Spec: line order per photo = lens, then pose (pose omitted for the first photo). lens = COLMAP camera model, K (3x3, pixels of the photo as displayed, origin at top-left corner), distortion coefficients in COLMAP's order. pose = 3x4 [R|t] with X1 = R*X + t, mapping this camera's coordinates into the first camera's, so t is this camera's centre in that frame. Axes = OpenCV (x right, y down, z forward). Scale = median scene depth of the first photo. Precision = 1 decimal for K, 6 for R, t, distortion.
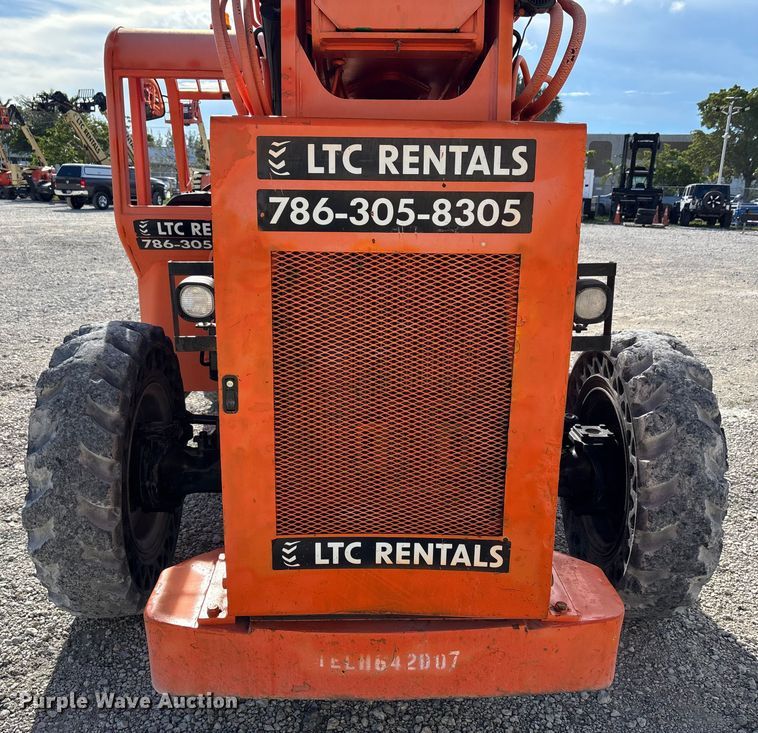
lens RADIAL K [[716.8, 0, 366.5], [0, 716.8, 367.9], [0, 0, 1]] dist [-0.002518, 0.013544]
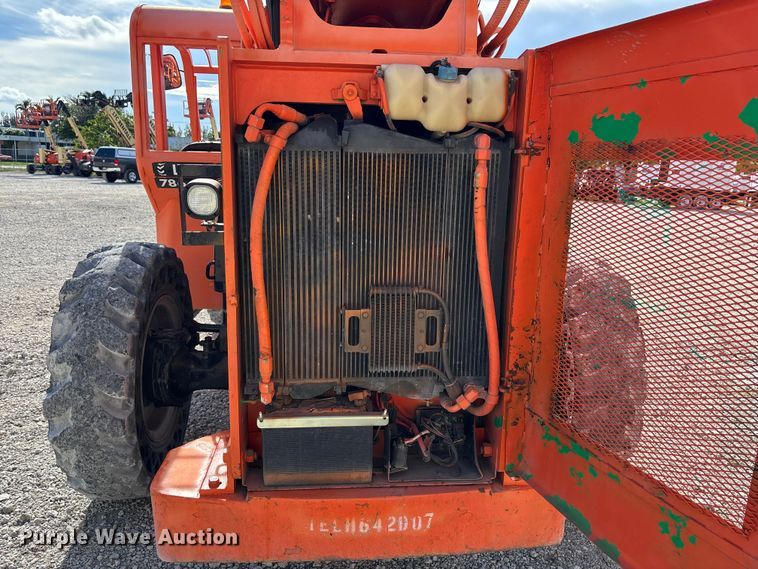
lens RADIAL K [[555.0, 0, 379.0], [0, 555.0, 284.5], [0, 0, 1]] dist [0.005417, -0.003392]
pose [[0.997759, 0.001580, 0.066894, -0.012846], [0.001937, 0.998620, -0.052482, 0.061924], [-0.066885, 0.052494, 0.996379, 0.084452]]
